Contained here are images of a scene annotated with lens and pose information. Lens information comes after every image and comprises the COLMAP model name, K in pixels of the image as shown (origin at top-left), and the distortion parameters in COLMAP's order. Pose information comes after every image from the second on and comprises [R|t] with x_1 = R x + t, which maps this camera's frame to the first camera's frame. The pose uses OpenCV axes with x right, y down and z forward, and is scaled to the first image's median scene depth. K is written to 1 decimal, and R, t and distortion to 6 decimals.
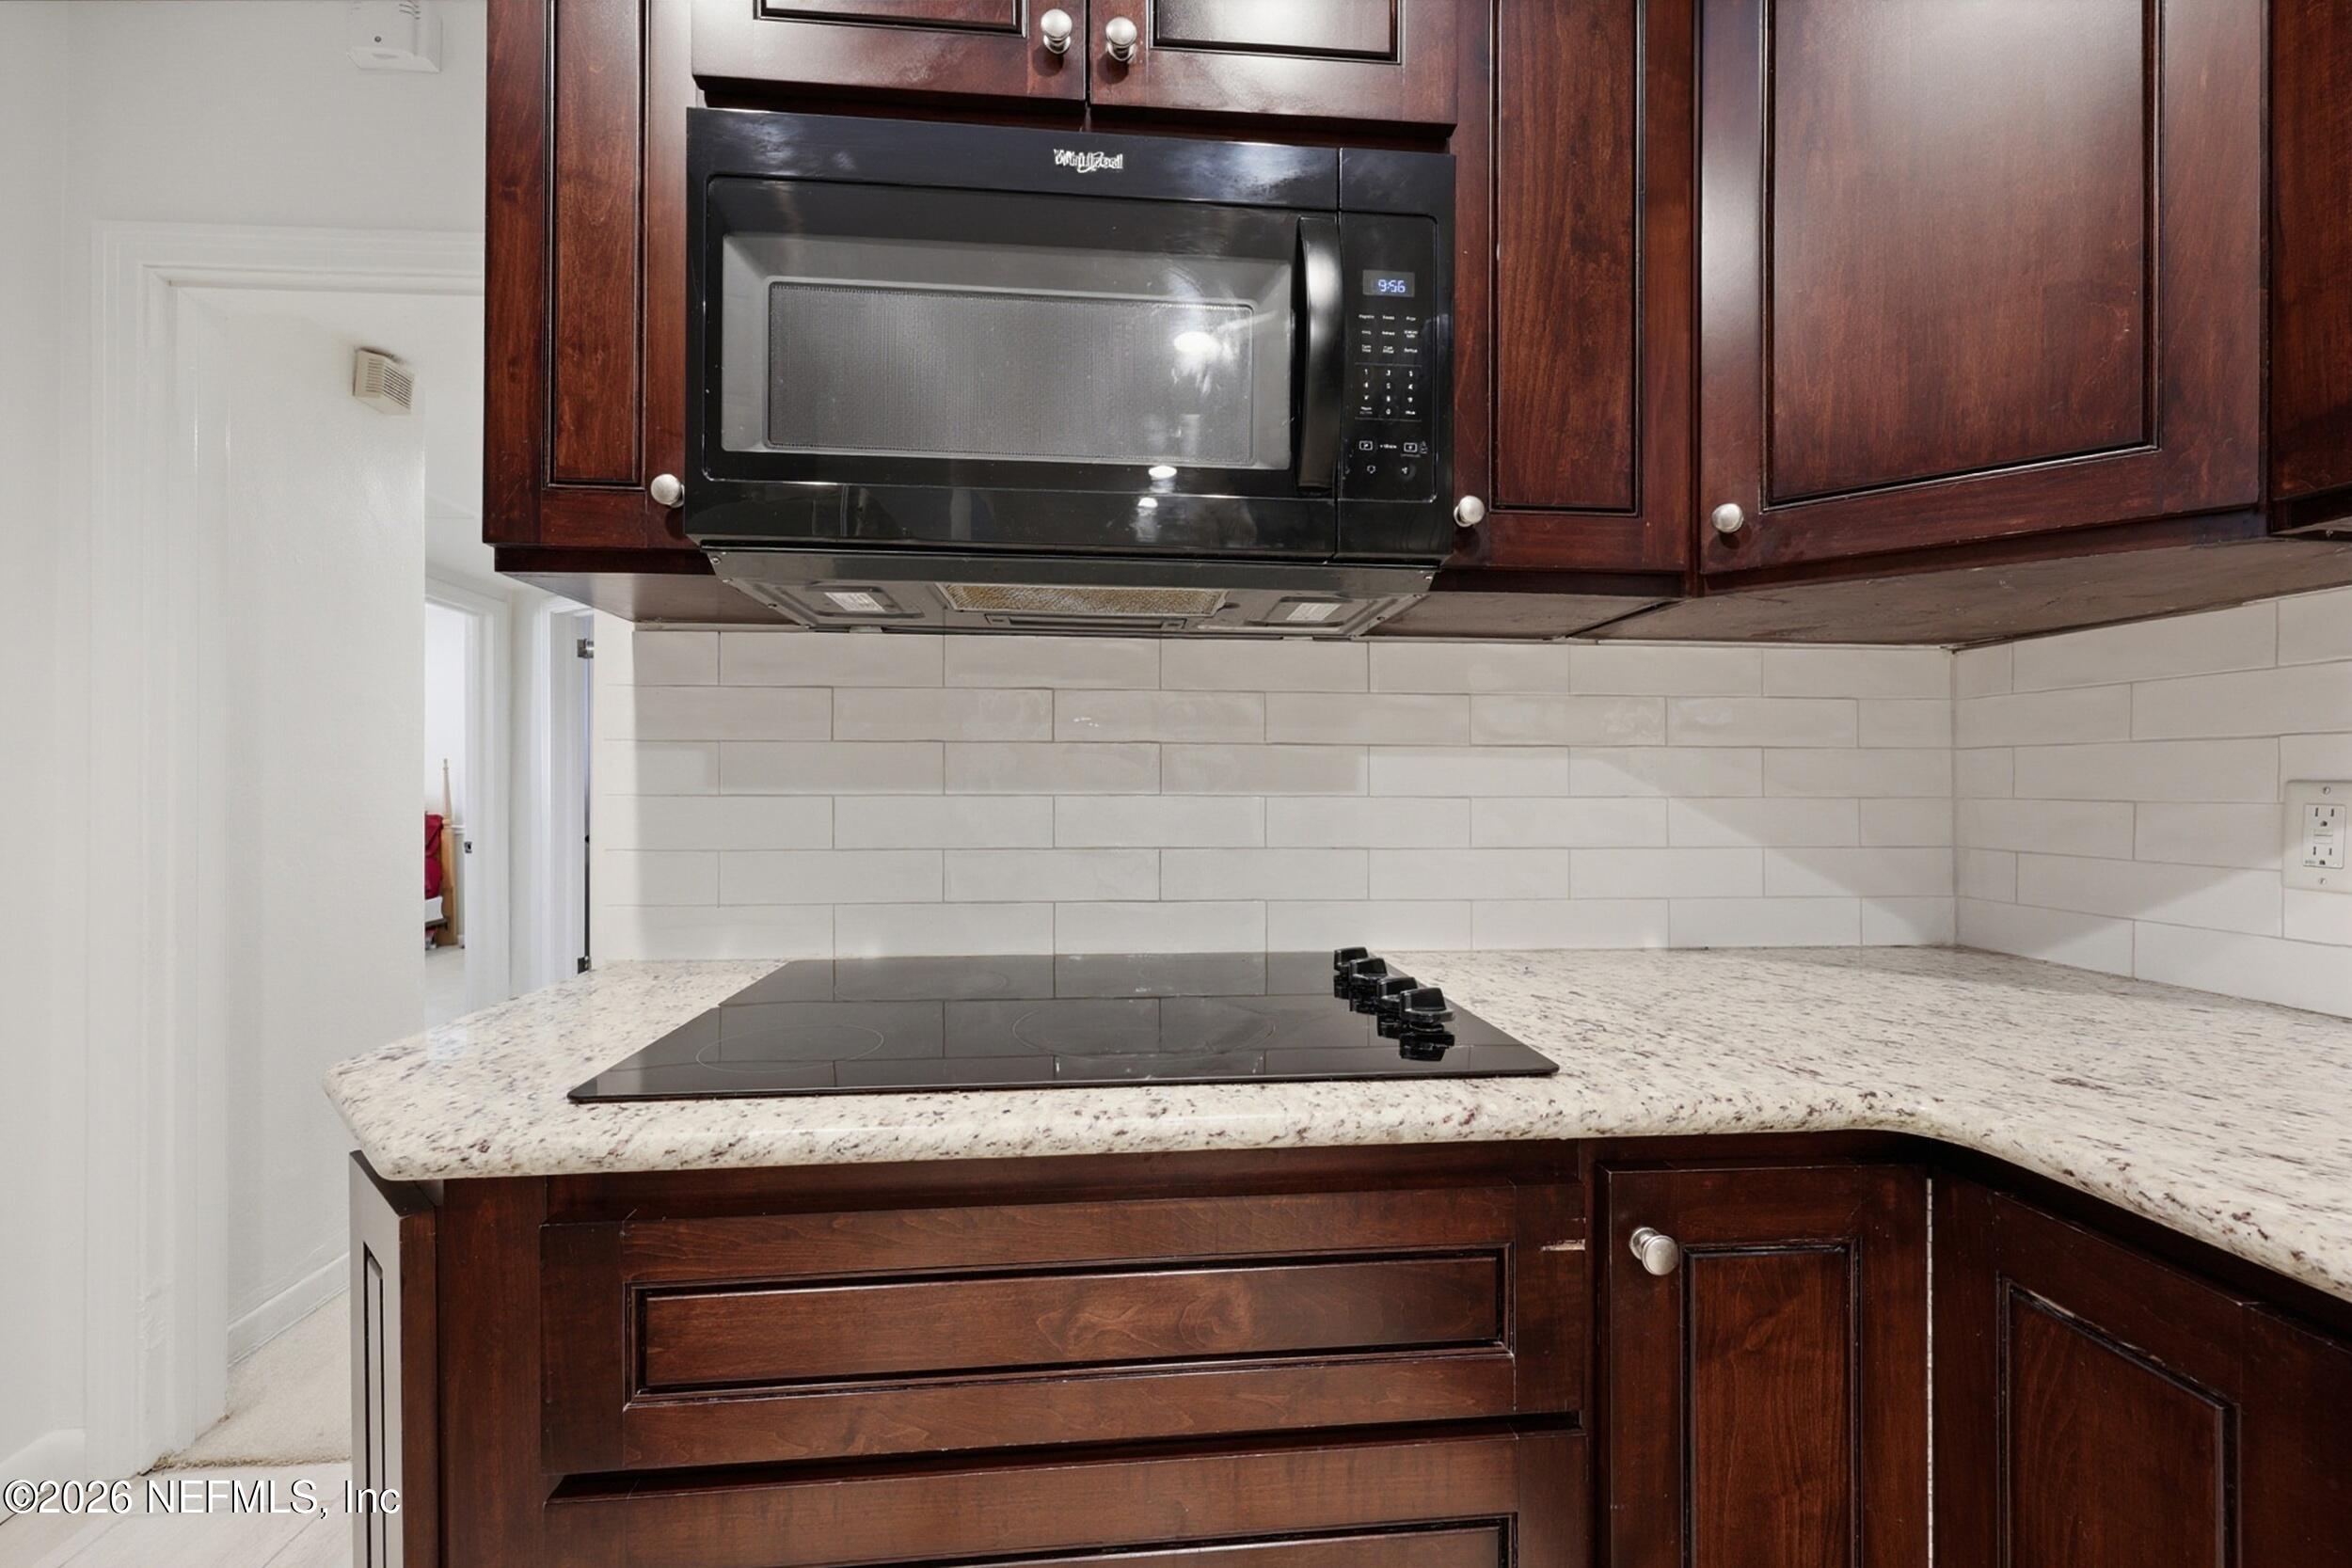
lens RADIAL K [[952.8, 0, 1176.2], [0, 952.8, 786.7], [0, 0, 1]] dist [0.004869, 0.000304]
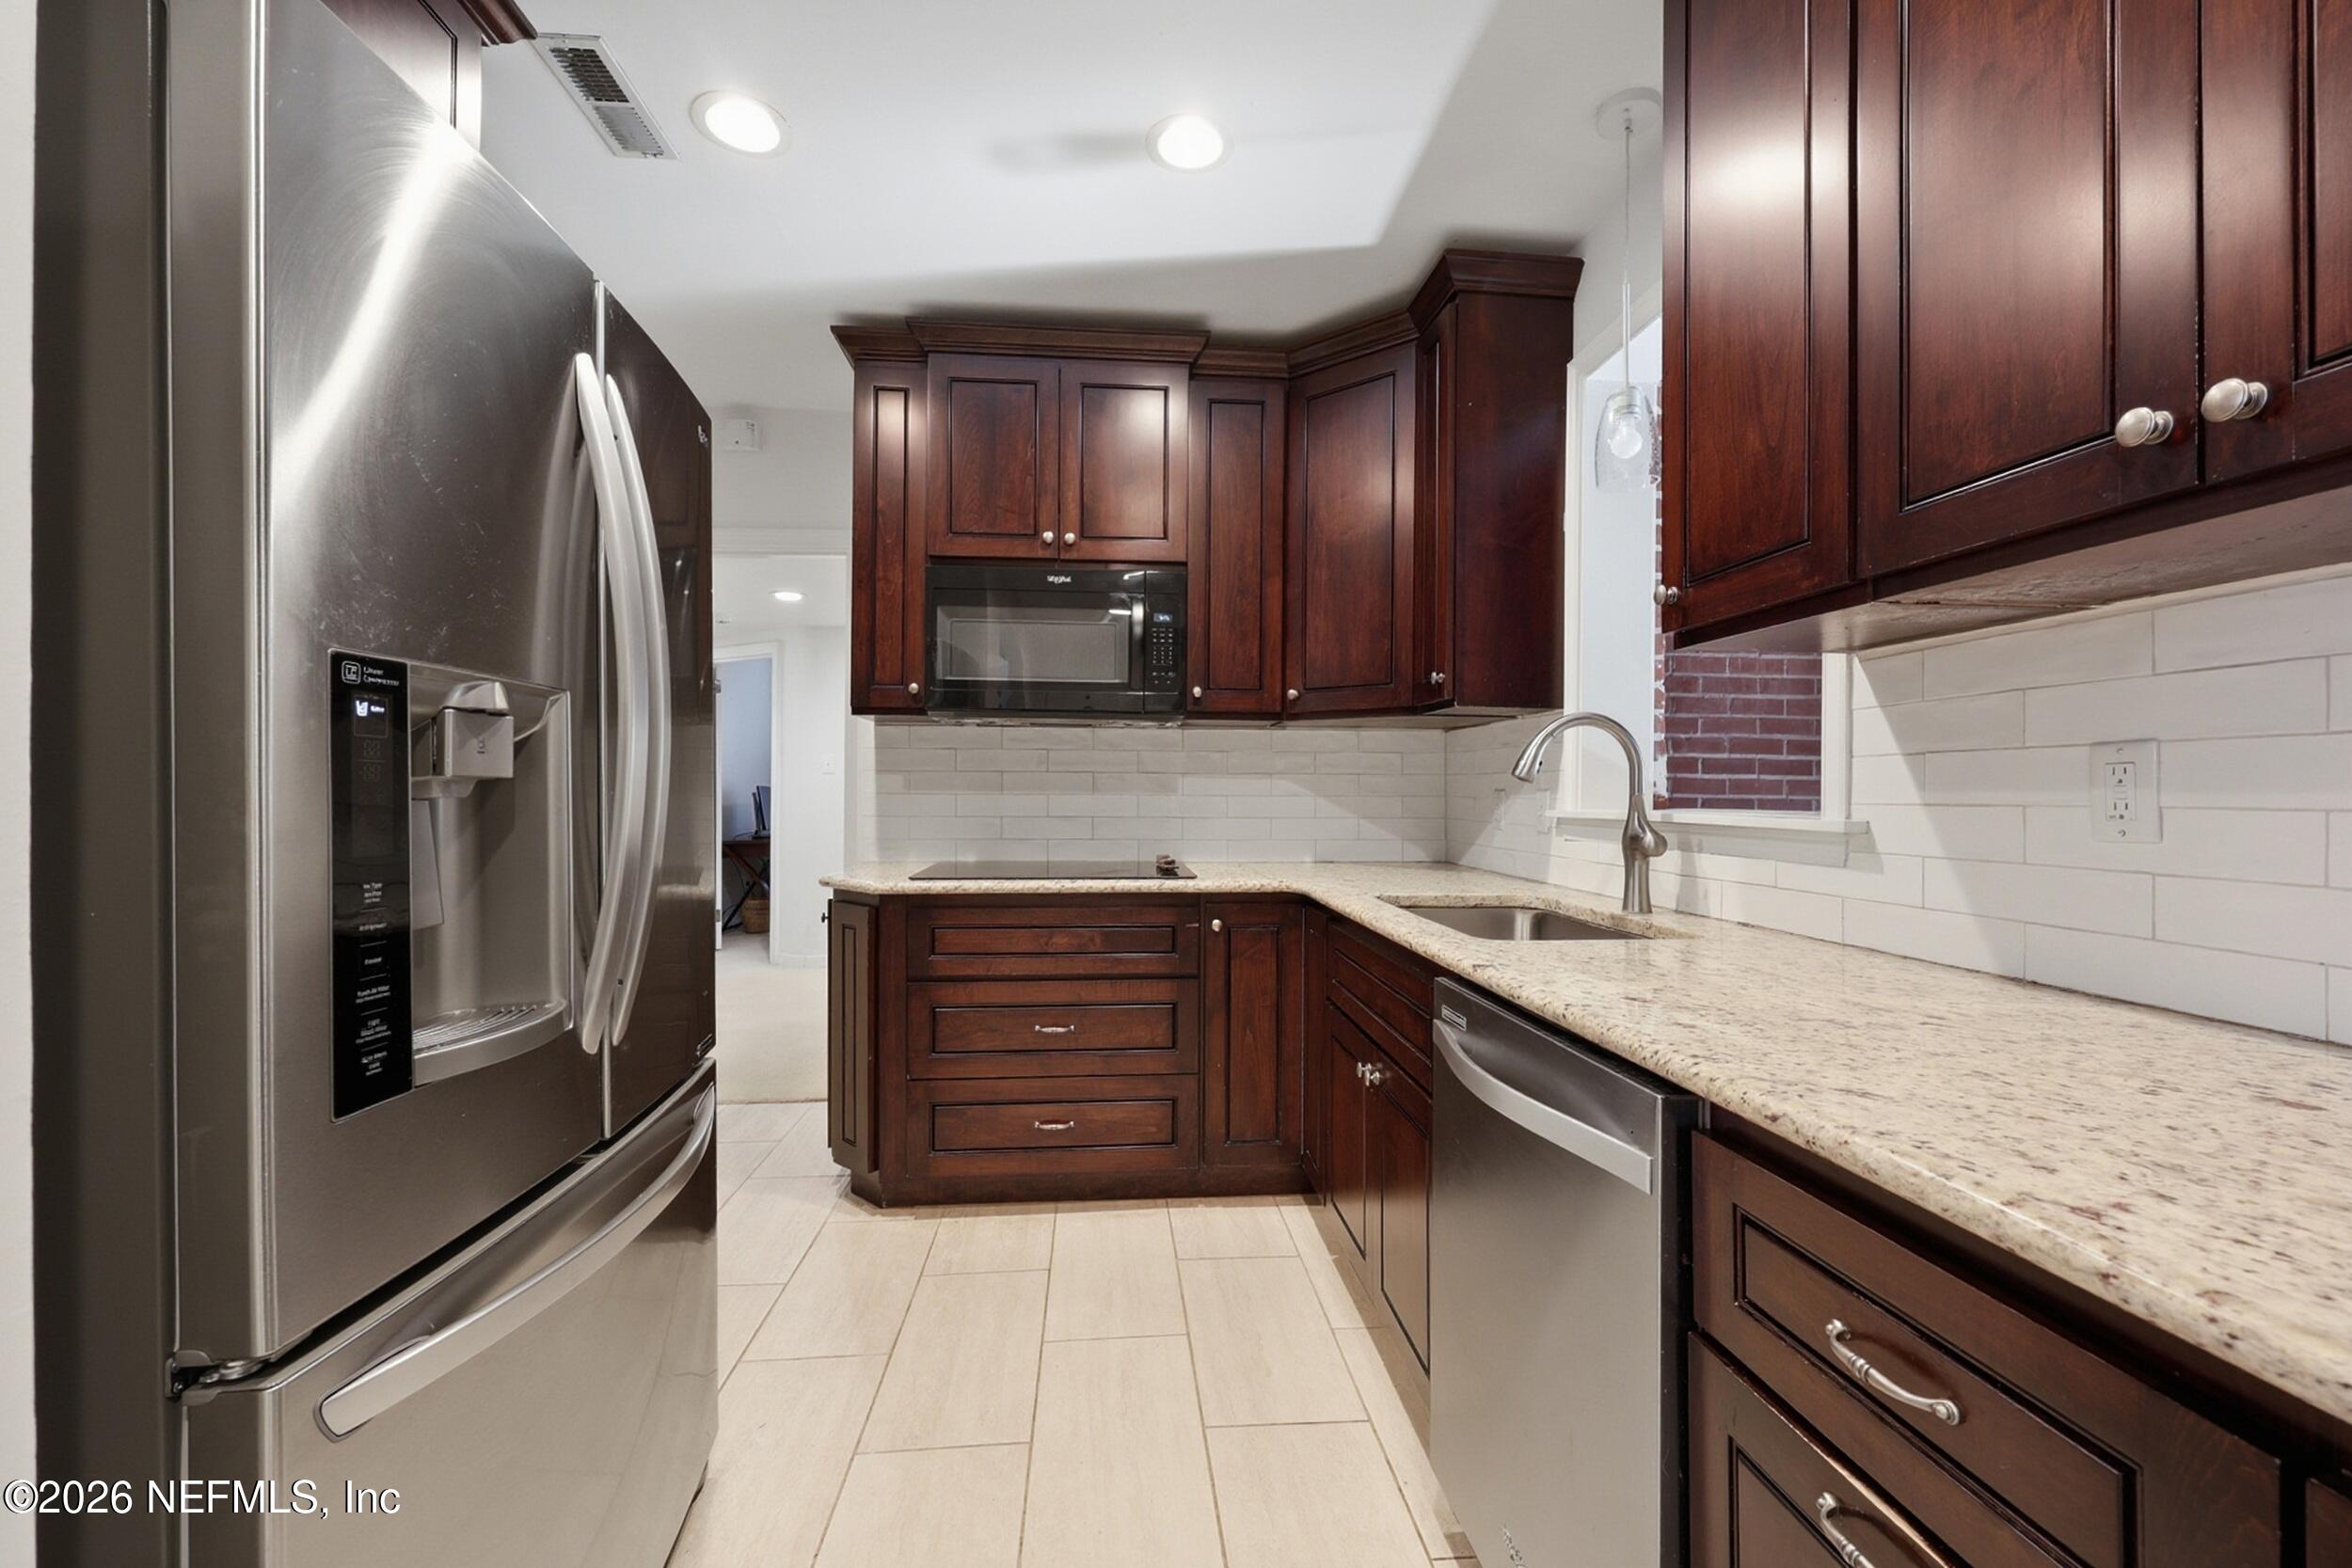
lens RADIAL K [[952.8, 0, 1179.9], [0, 952.8, 781.4], [0, 0, 1]] dist [0.004869, 0.000304]
pose [[0.999990, 0.003851, 0.002326, 0.268034], [-0.003837, 0.999975, -0.005930, -0.013630], [-0.002349, 0.005921, 0.999980, -1.876280]]
